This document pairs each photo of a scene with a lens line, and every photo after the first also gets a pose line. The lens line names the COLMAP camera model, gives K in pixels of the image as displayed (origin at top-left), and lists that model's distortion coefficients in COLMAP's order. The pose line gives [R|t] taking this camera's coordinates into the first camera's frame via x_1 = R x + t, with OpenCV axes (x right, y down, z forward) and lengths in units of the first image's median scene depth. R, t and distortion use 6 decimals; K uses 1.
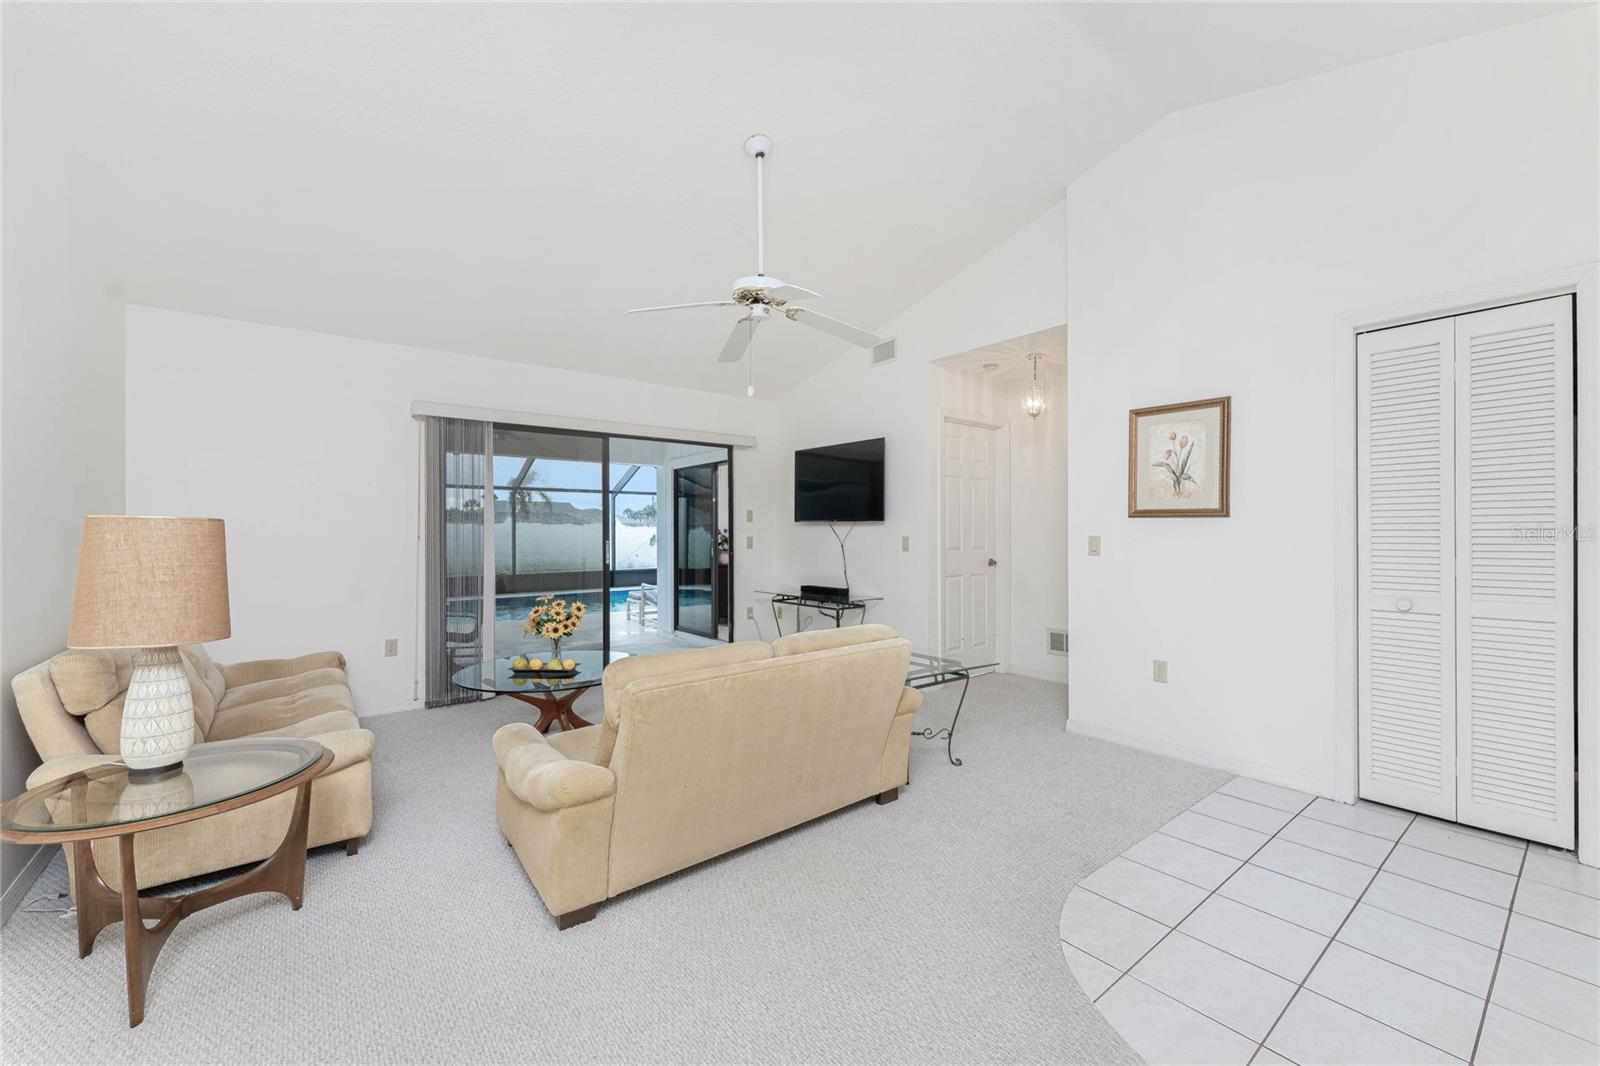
lens RADIAL K [[640.7, 0, 800.5], [0, 640.7, 530.8], [0, 0, 1]] dist [0.002989, -0.000361]
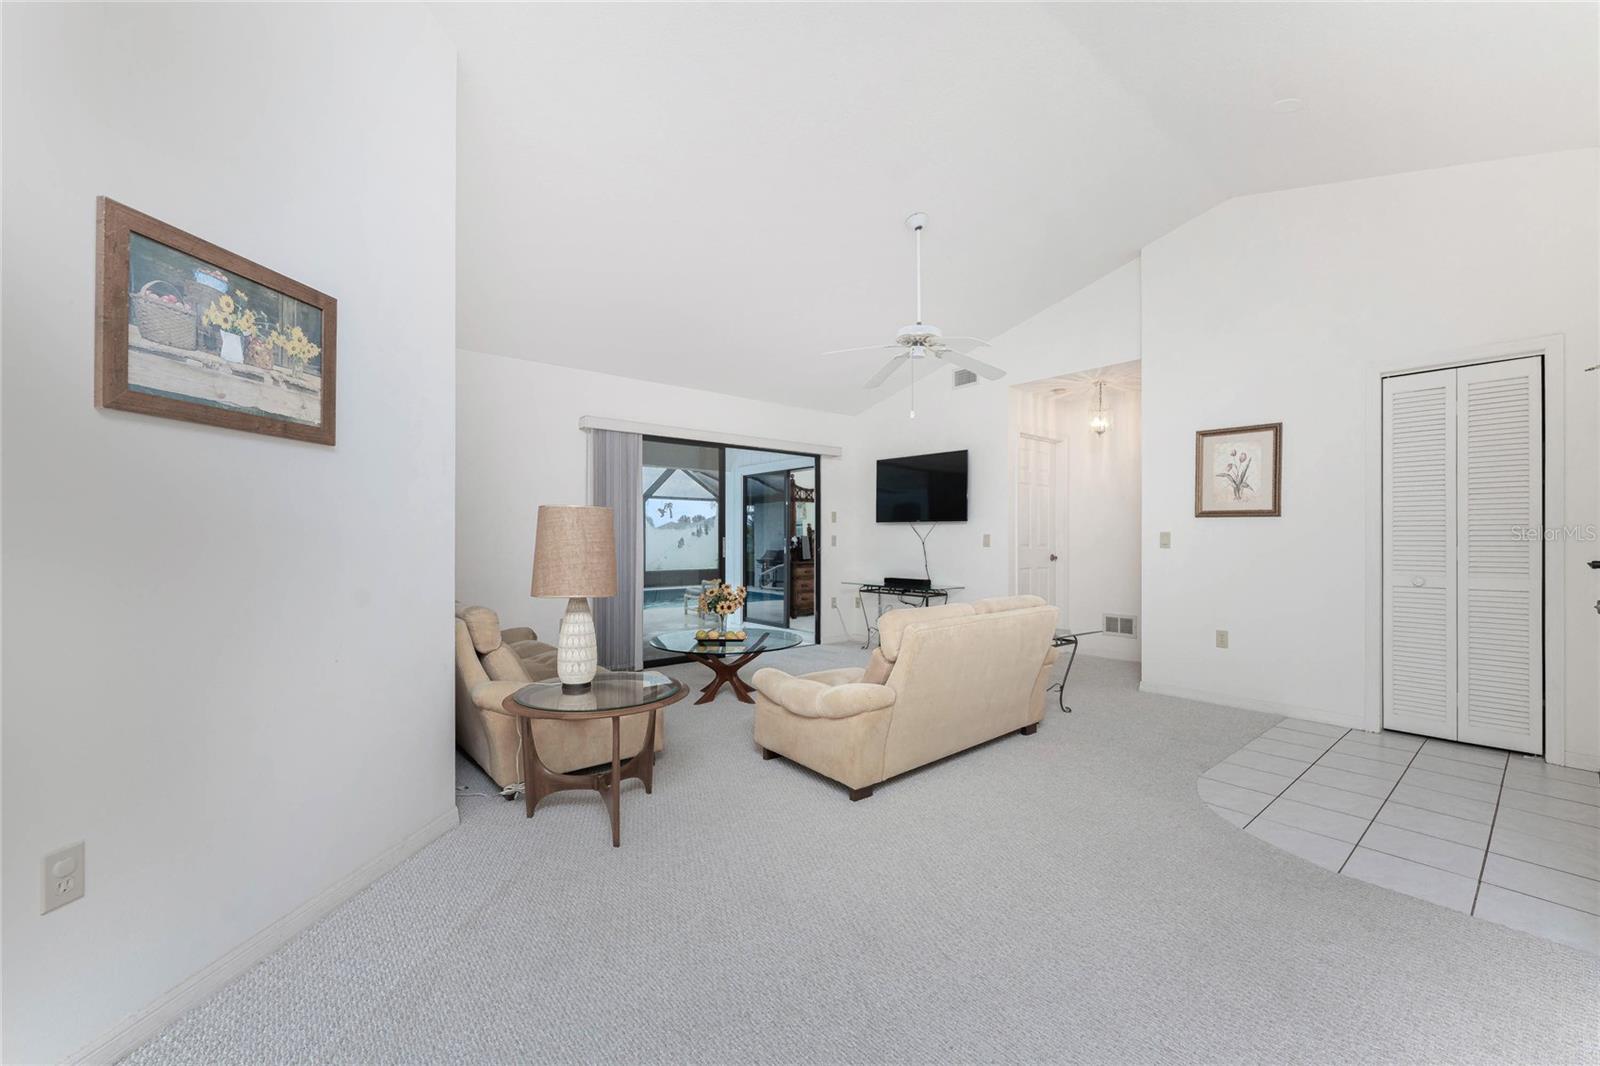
lens RADIAL K [[640.7, 0, 799.3], [0, 640.7, 535.3], [0, 0, 1]] dist [0.002989, -0.000361]
pose [[0.999532, 0.004724, 0.030212, -0.323669], [-0.004635, 0.999985, -0.003012, 0.023835], [-0.030225, 0.002870, 0.999539, -0.247837]]
